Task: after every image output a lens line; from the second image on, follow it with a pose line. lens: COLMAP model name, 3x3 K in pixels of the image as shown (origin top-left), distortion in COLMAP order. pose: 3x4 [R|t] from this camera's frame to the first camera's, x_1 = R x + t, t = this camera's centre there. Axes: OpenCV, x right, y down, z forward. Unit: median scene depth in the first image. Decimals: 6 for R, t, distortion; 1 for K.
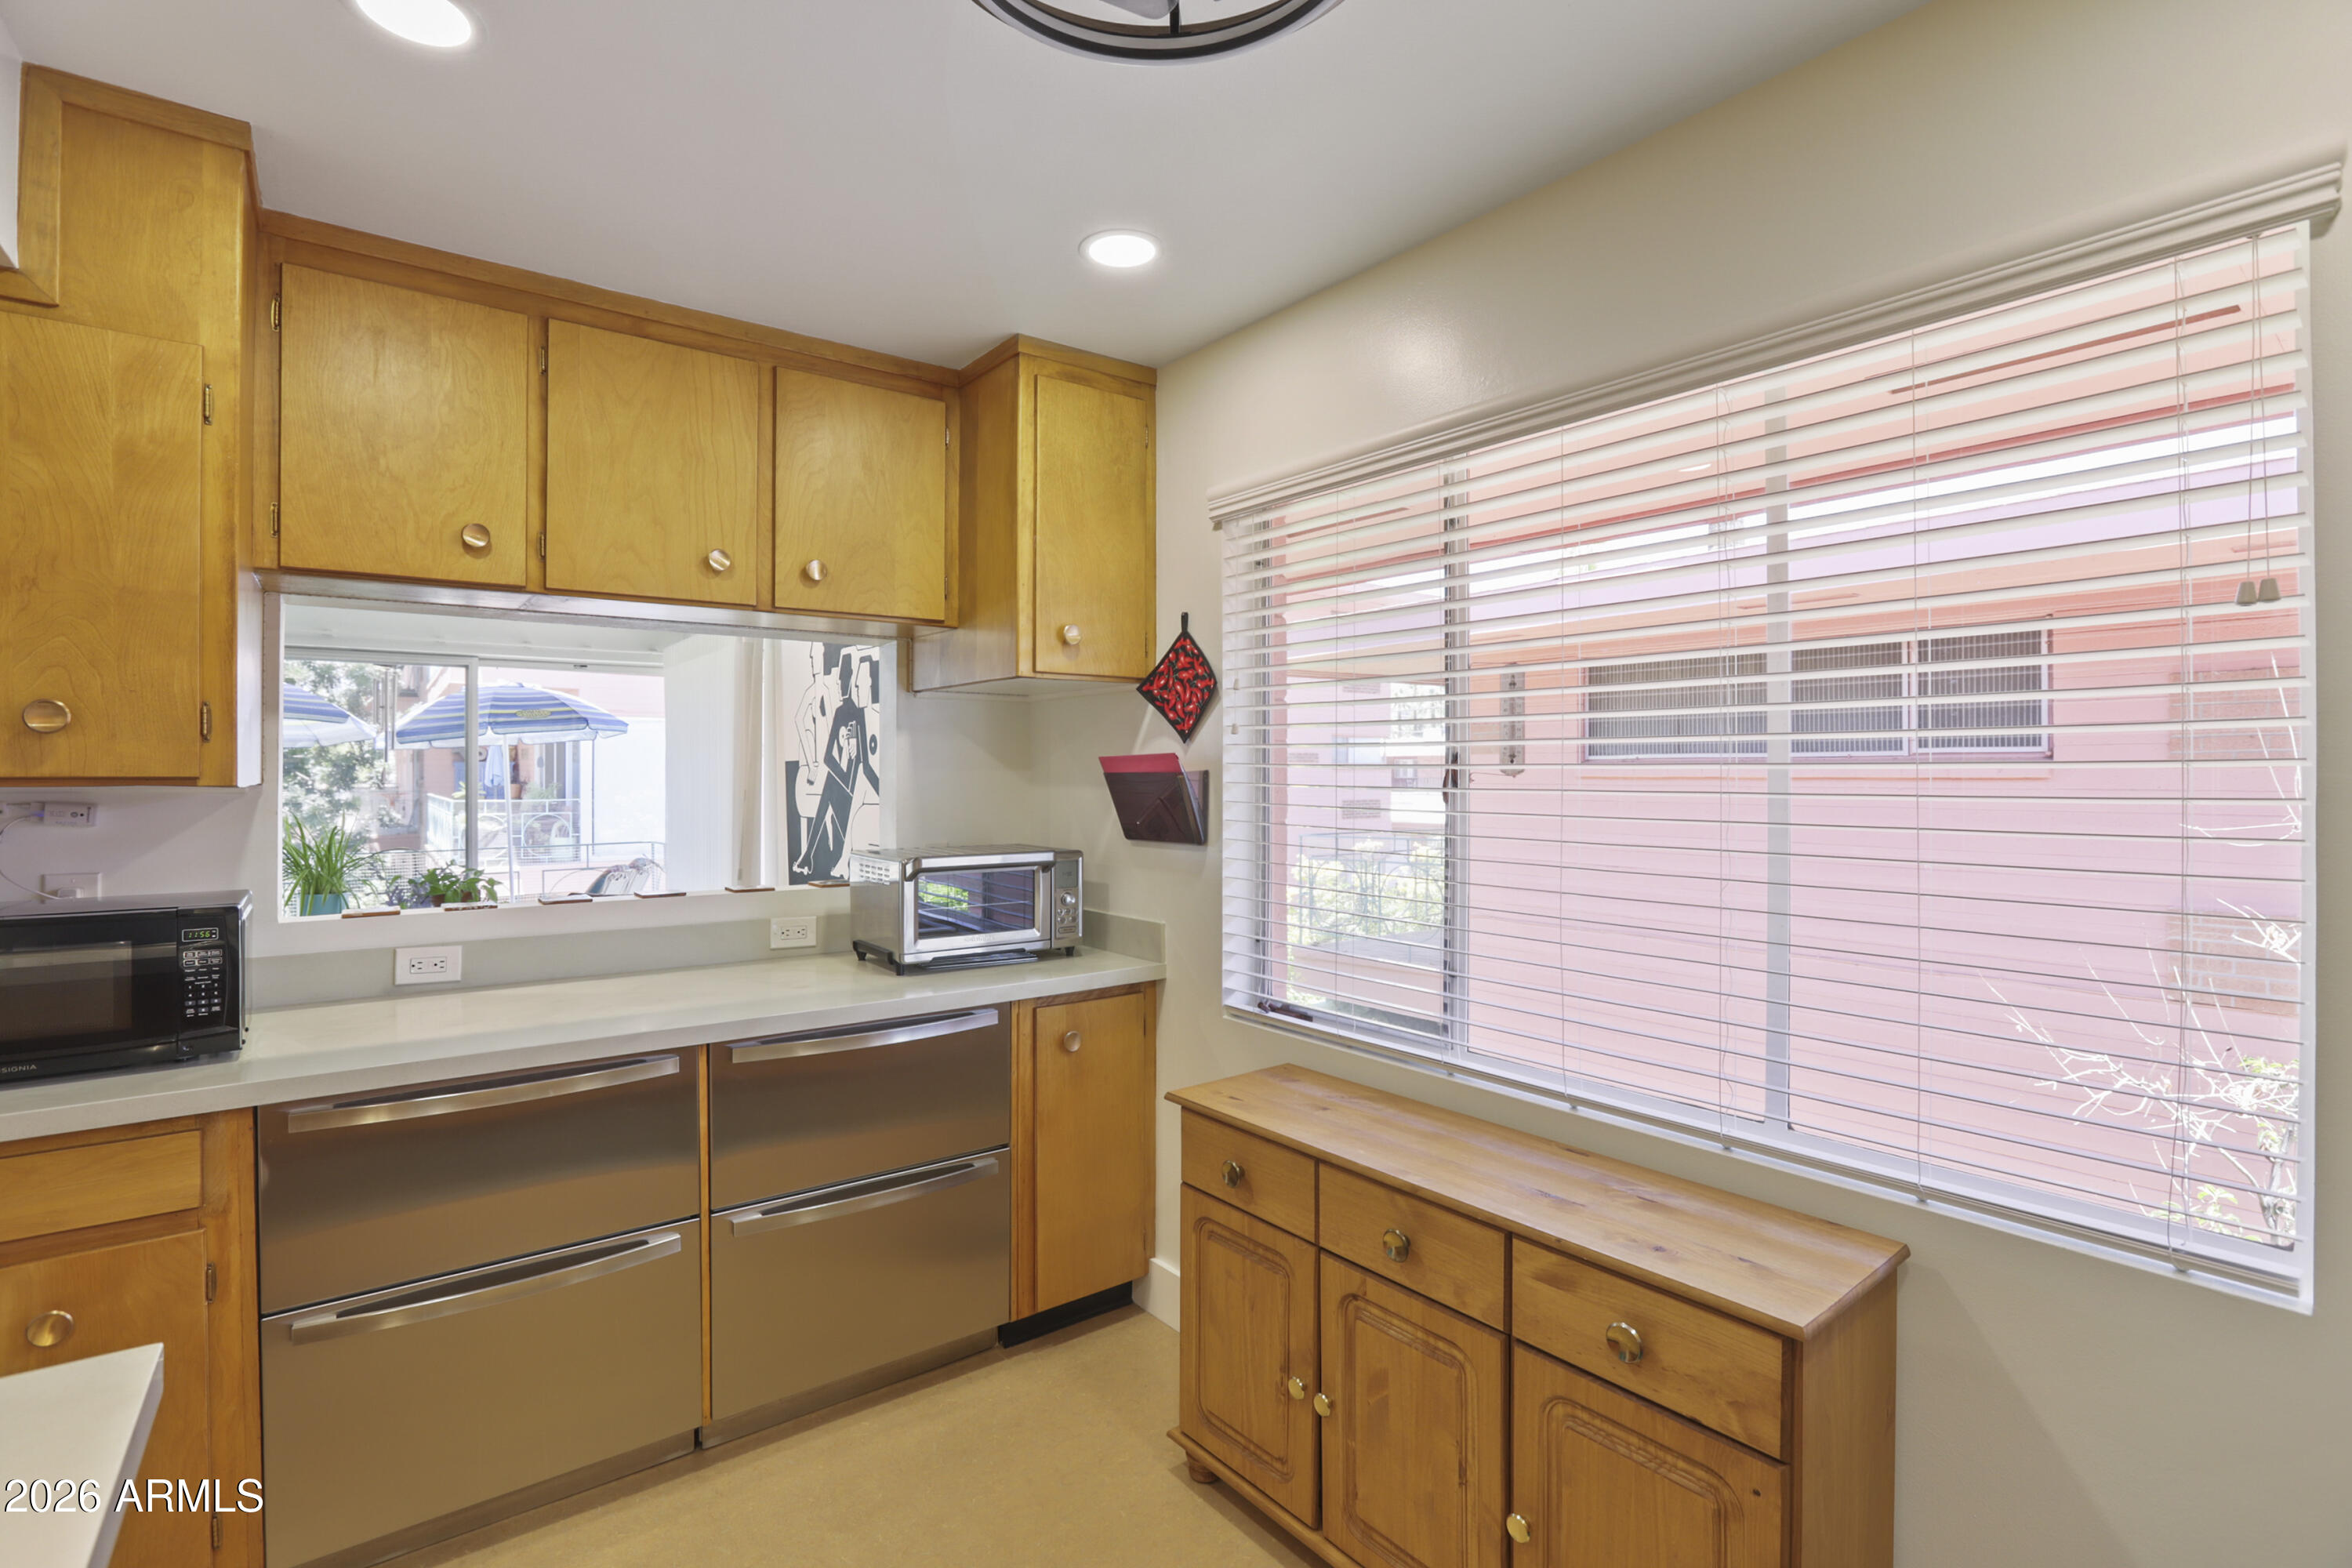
lens RADIAL K [[1088.1, 0, 1146.7], [0, 1088.1, 763.1], [0, 0, 1]] dist [-0.048797, 0.018583]
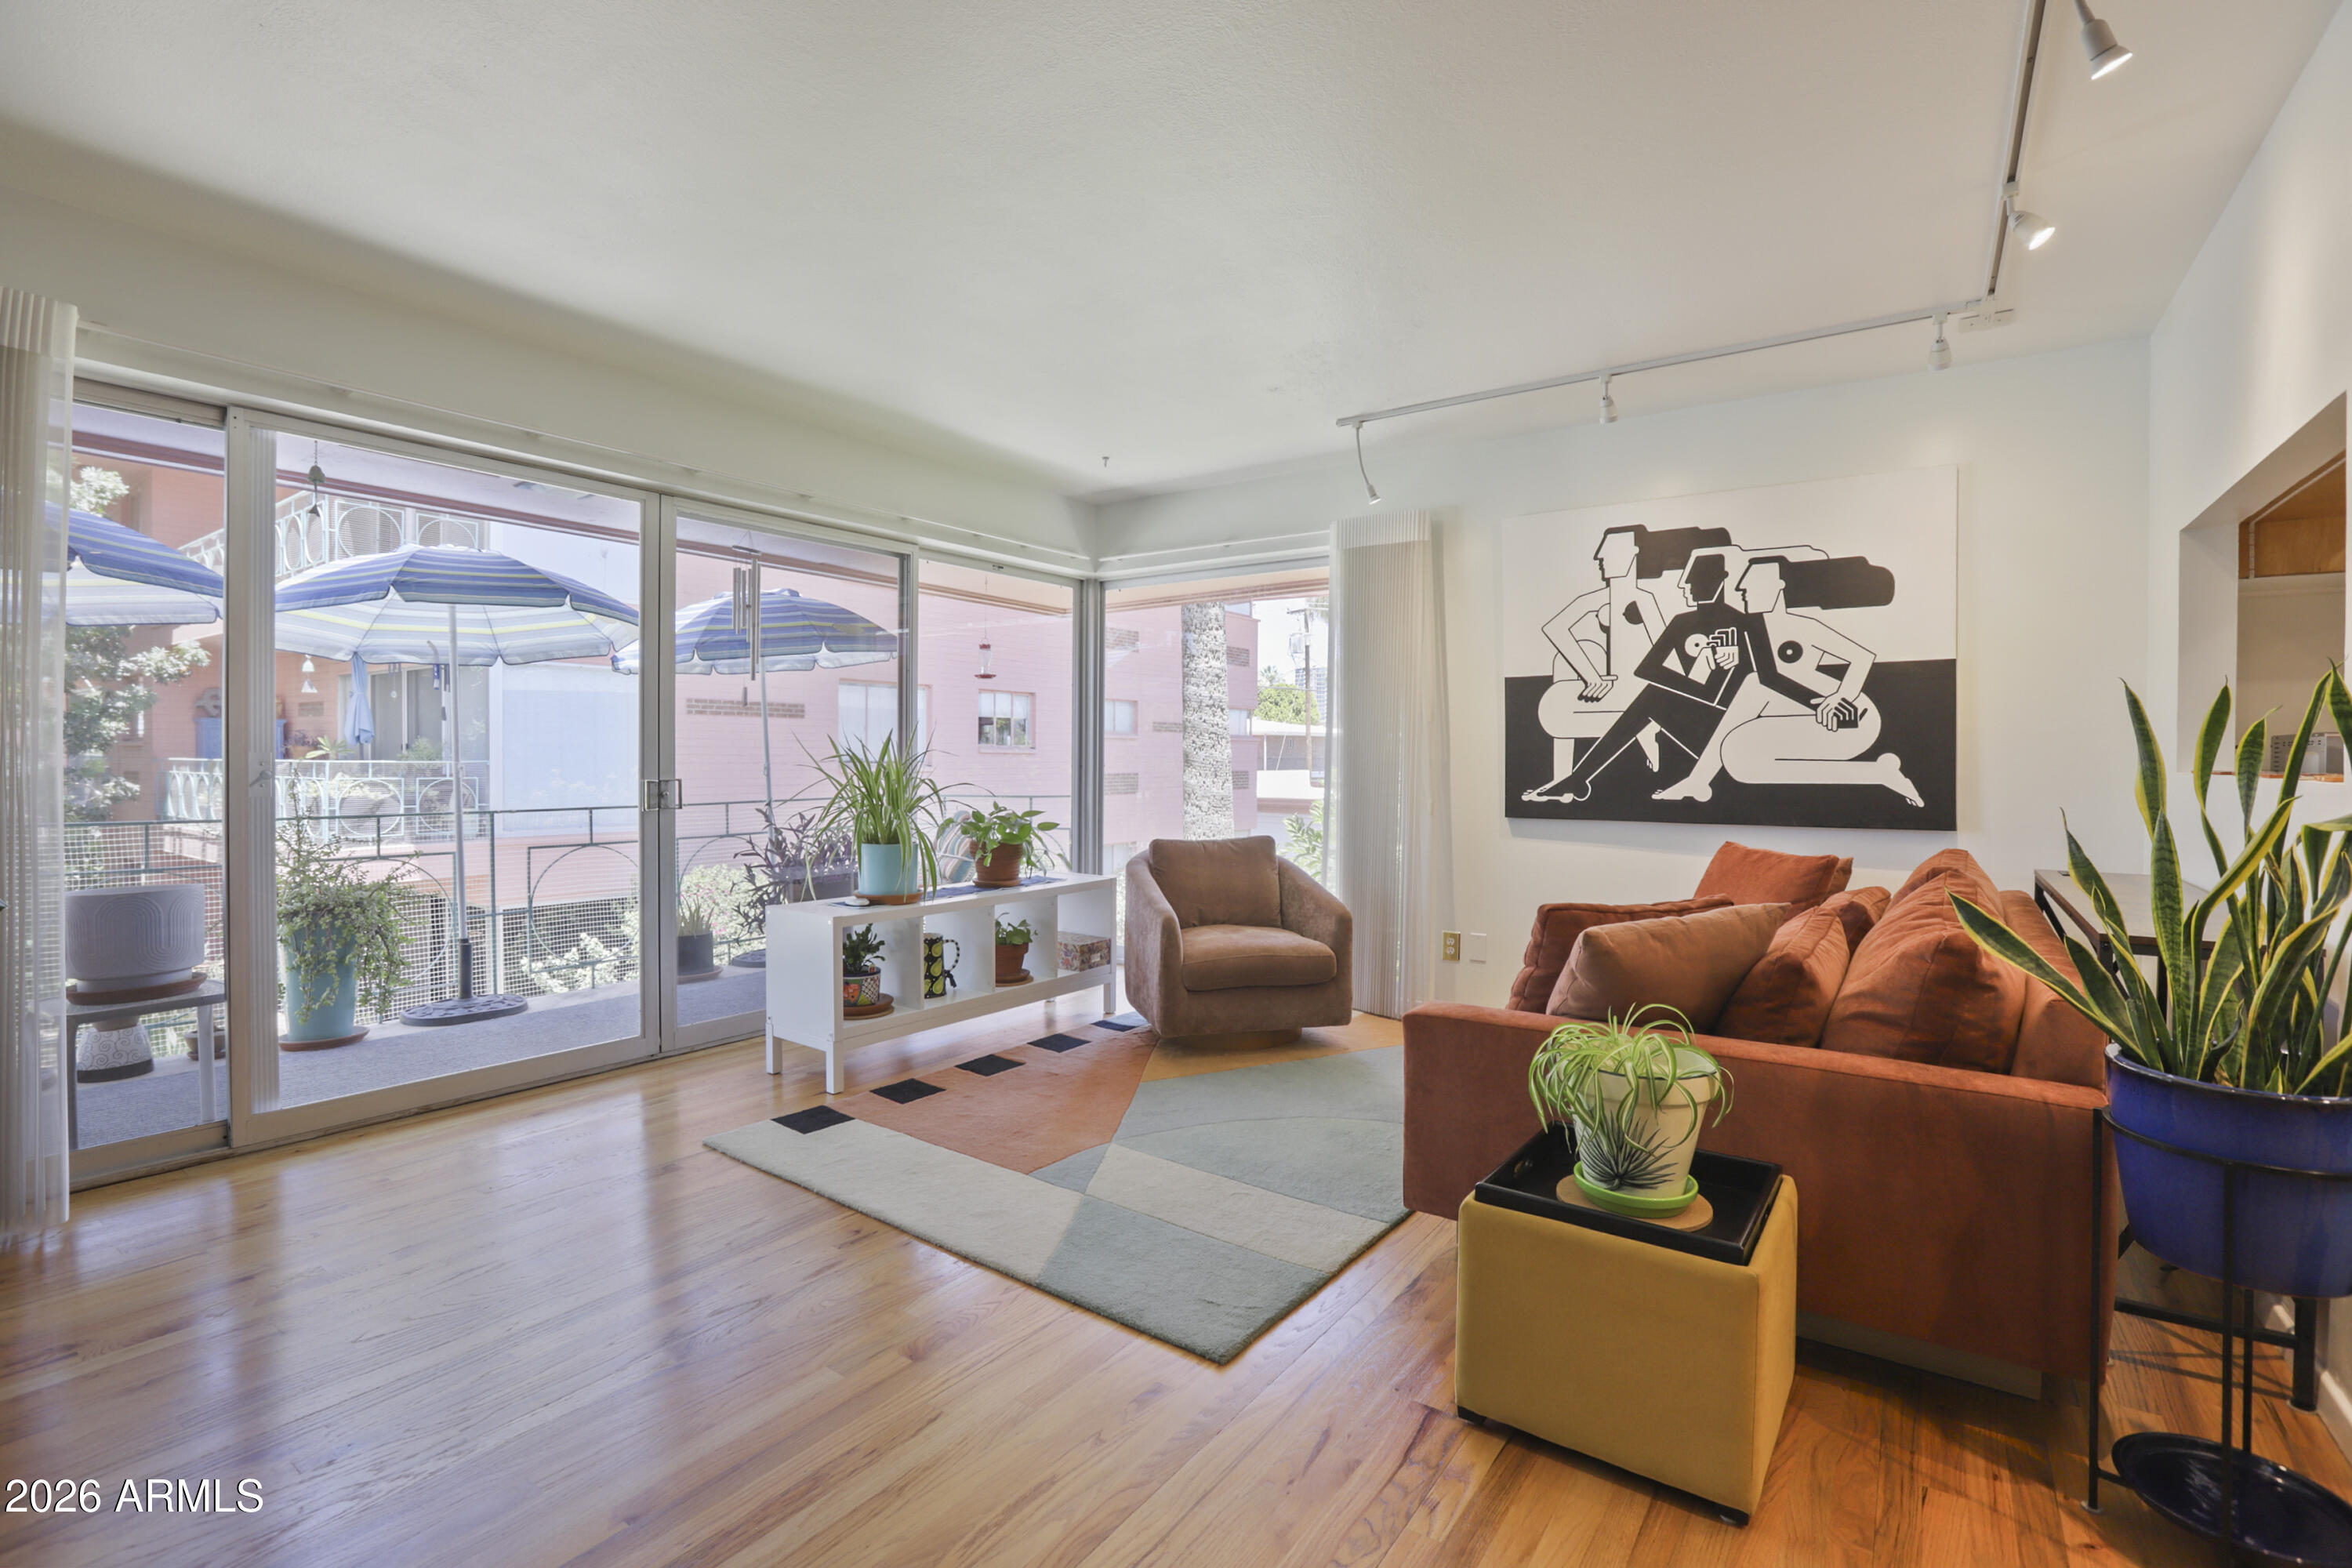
lens RADIAL K [[1088.1, 0, 1160.1], [0, 1088.1, 766.3], [0, 0, 1]] dist [-0.048797, 0.018583]
pose [[0.953952, 0.002779, 0.299948, -2.075942], [-0.008712, 0.999792, 0.018447, 0.136557], [-0.299834, -0.020211, 0.953777, 0.570875]]
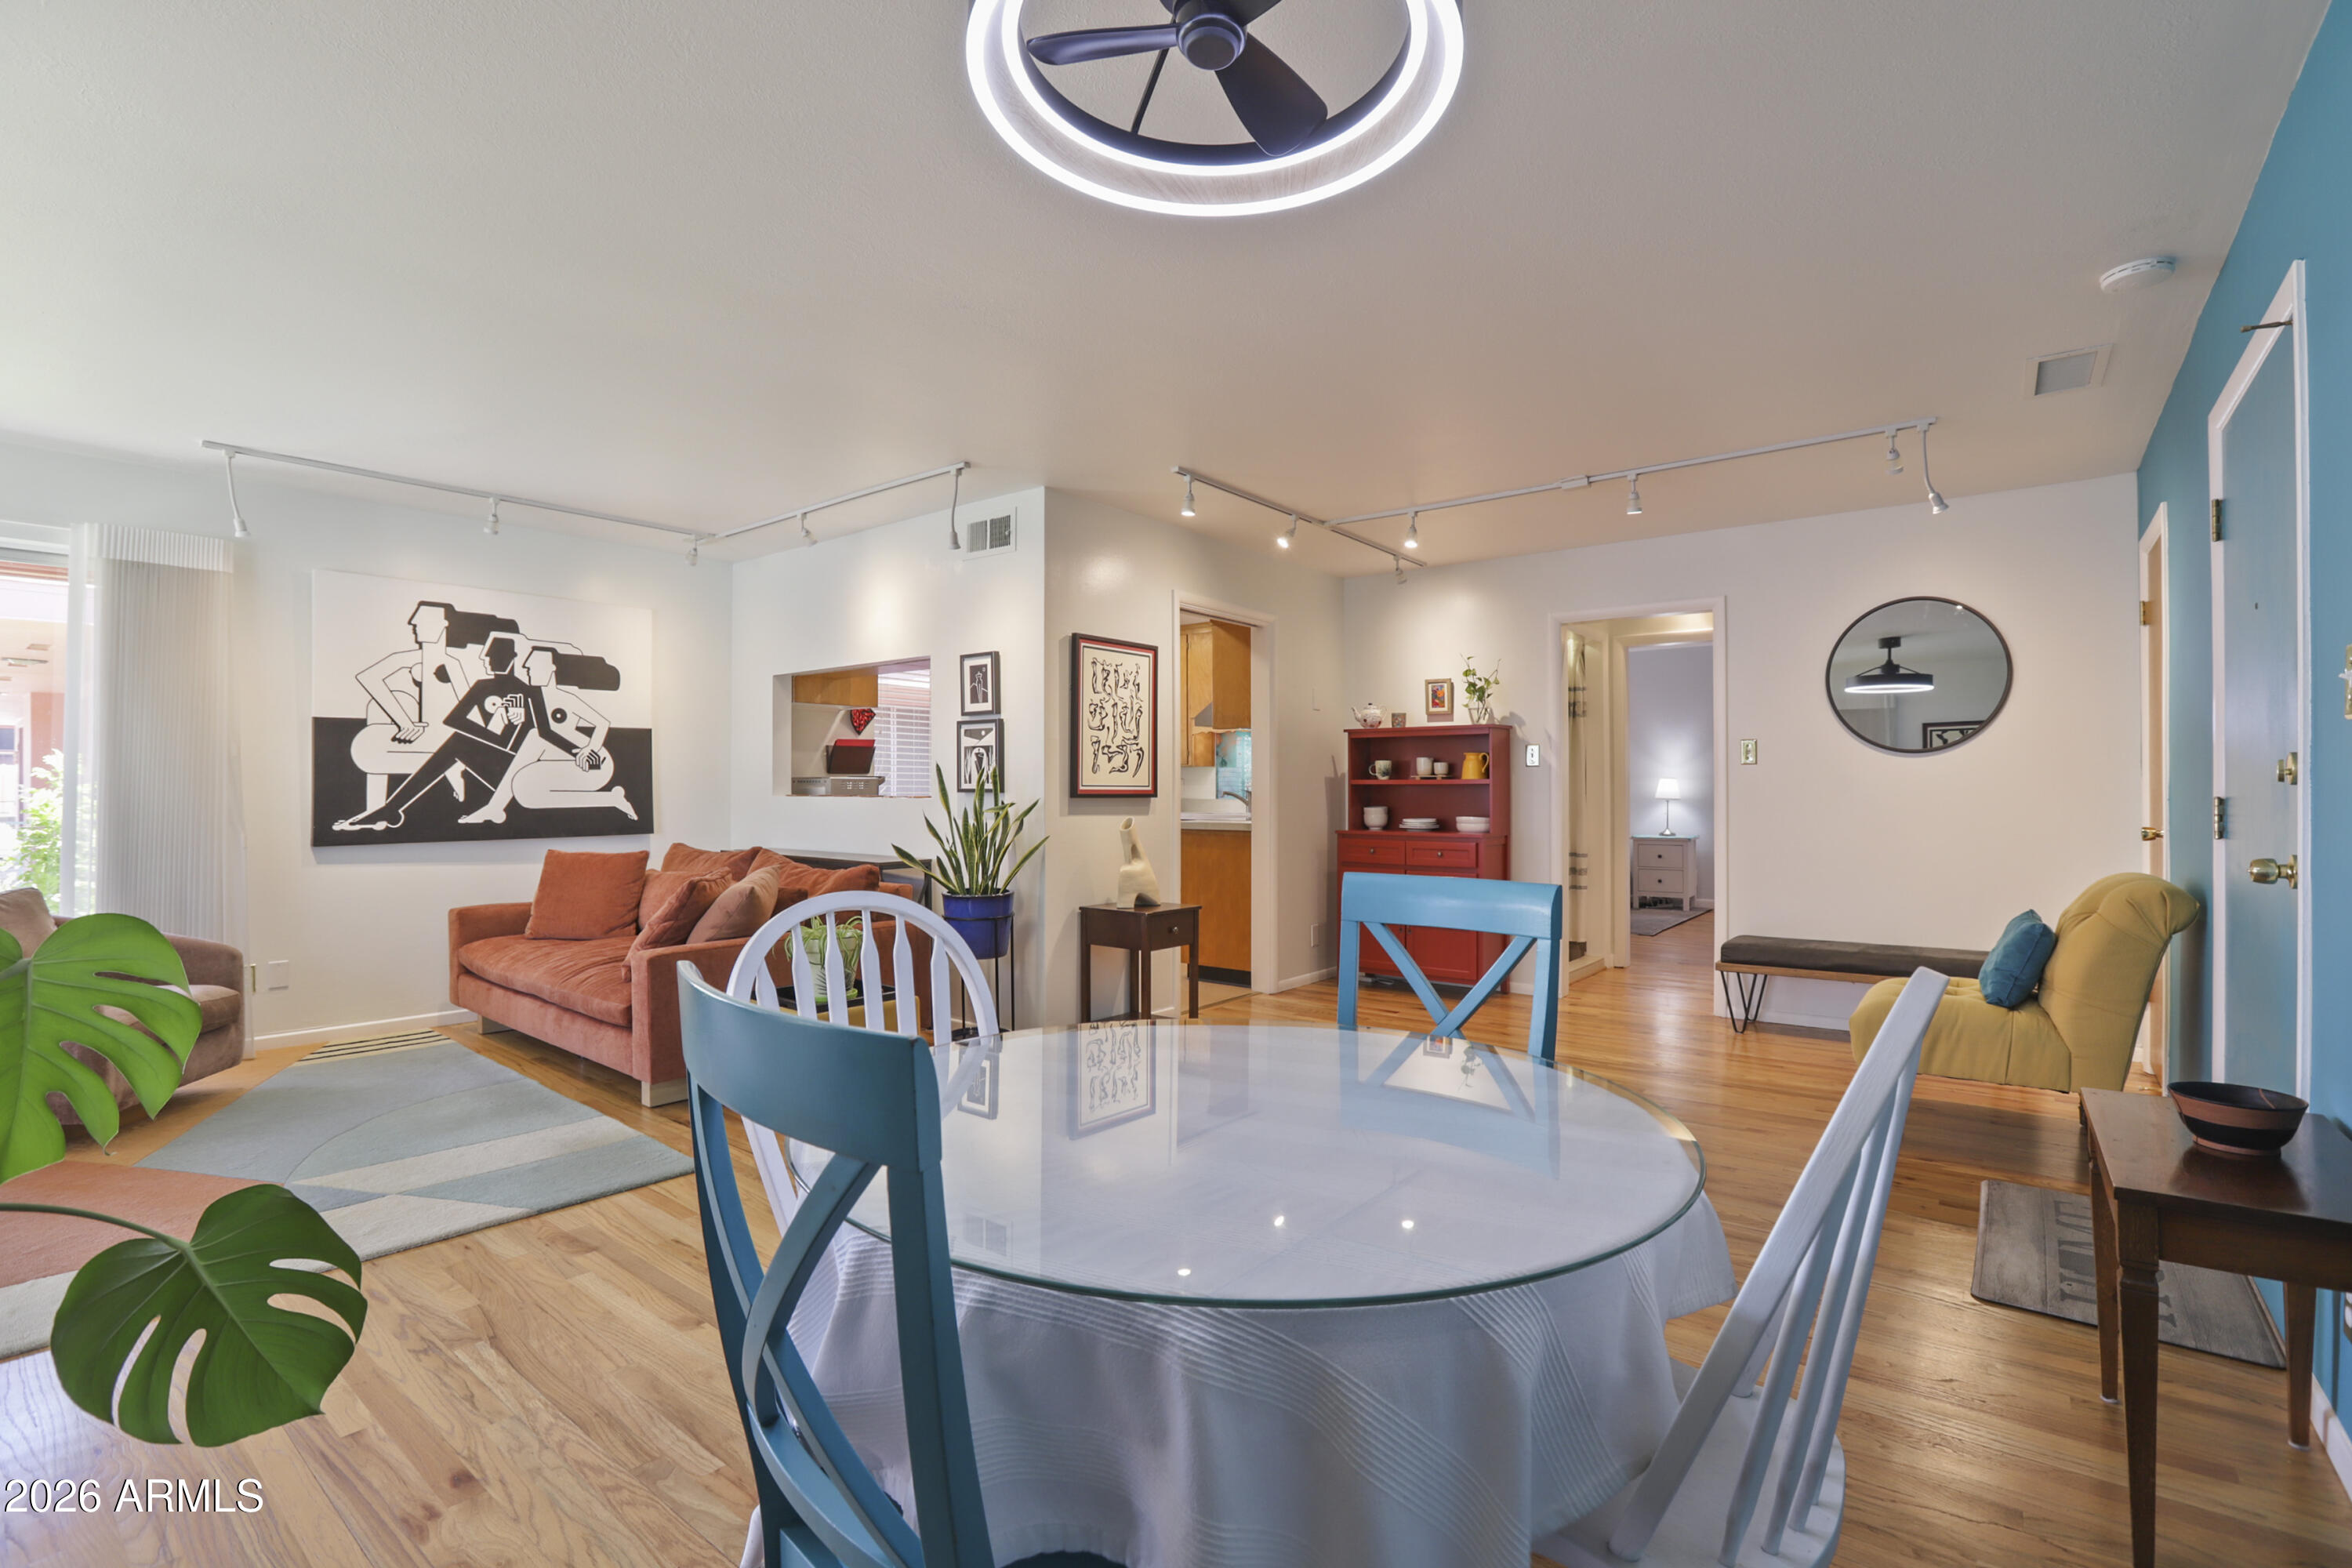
lens RADIAL K [[1088.1, 0, 1162.2], [0, 1088.1, 786.2], [0, 0, 1]] dist [-0.048797, 0.018583]
pose [[-0.244320, 0.001508, 0.969694, -3.401473], [-0.008124, 0.999961, -0.003602, 0.135476], [-0.969661, -0.008758, -0.244298, 1.207126]]
